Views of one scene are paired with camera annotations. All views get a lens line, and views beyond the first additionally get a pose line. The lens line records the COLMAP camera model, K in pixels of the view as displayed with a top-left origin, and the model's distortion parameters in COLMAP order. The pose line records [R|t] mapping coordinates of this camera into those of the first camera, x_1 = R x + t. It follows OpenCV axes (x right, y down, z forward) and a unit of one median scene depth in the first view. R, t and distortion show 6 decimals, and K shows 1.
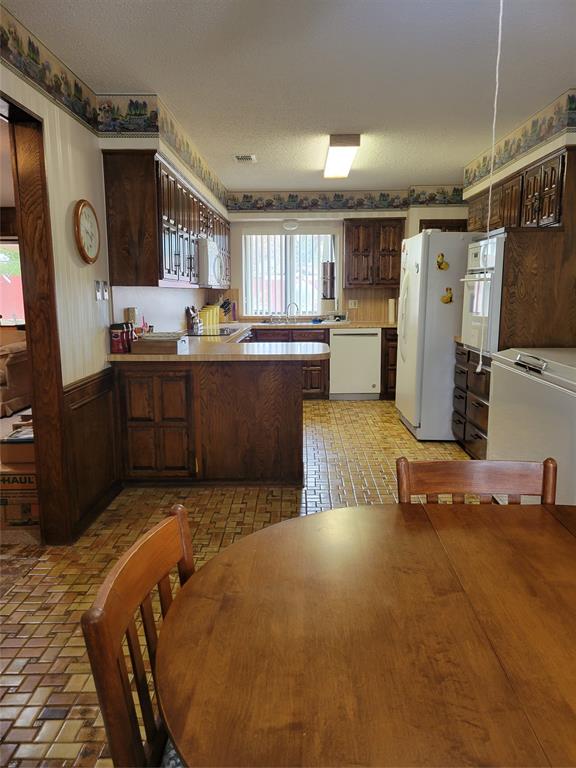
lens RADIAL K [[579.6, 0, 285.1], [0, 579.6, 384.5], [0, 0, 1]] dist [0.043239, -0.013568]
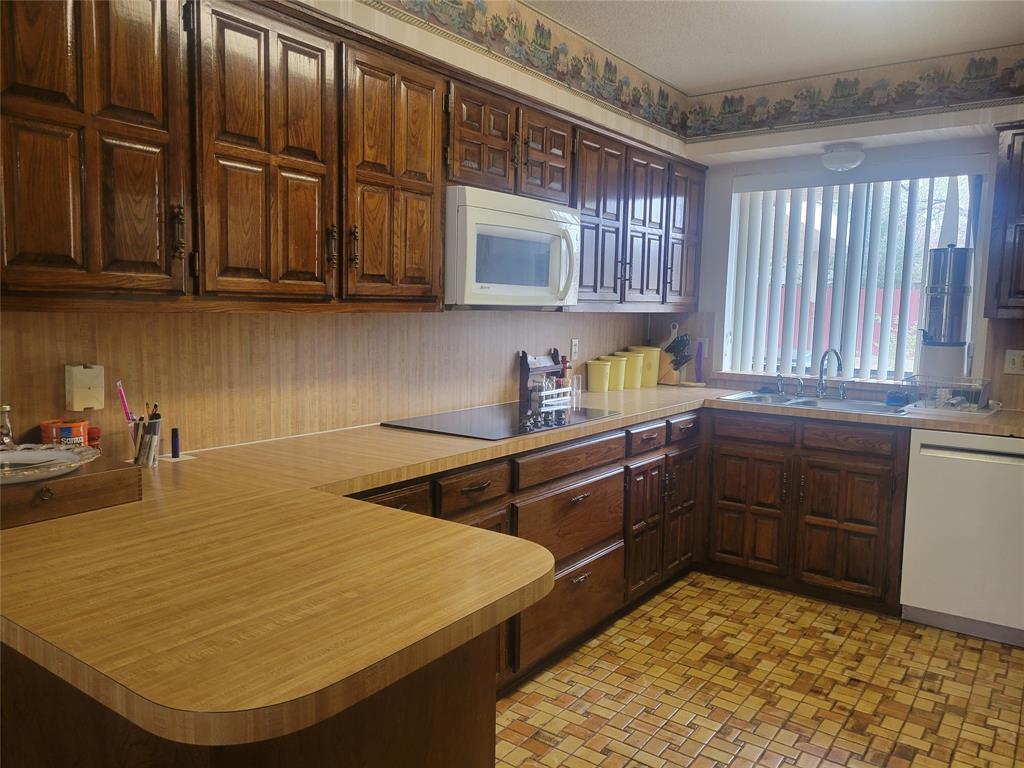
lens RADIAL K [[772.8, 0, 505.7], [0, 772.8, 393.4], [0, 0, 1]] dist [0.043239, -0.013568]
pose [[0.813149, 0.081484, -0.576324, 0.147722], [-0.108916, 0.993964, -0.013139, -0.082992], [0.571775, 0.073455, 0.817115, 0.450925]]
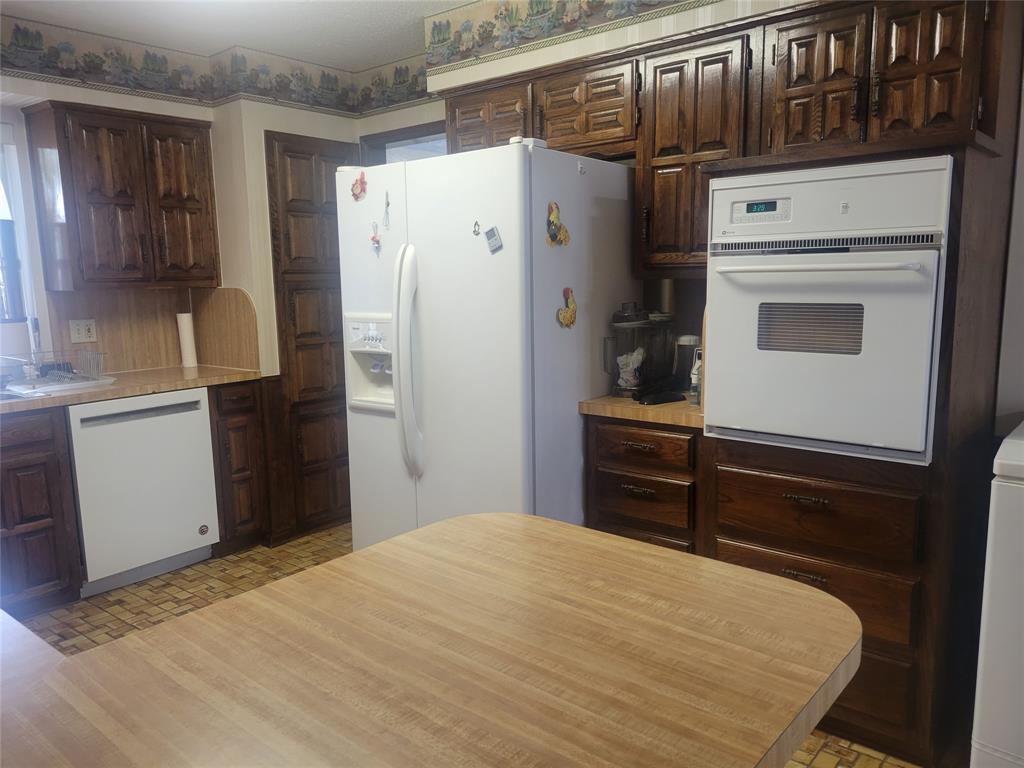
lens RADIAL K [[772.8, 0, 515.2], [0, 772.8, 382.1], [0, 0, 1]] dist [0.043239, -0.013568]
pose [[0.623116, -0.119192, 0.772994, -0.117976], [0.142661, 0.989061, 0.037508, -0.088561], [-0.769009, 0.086905, 0.633303, 0.481064]]
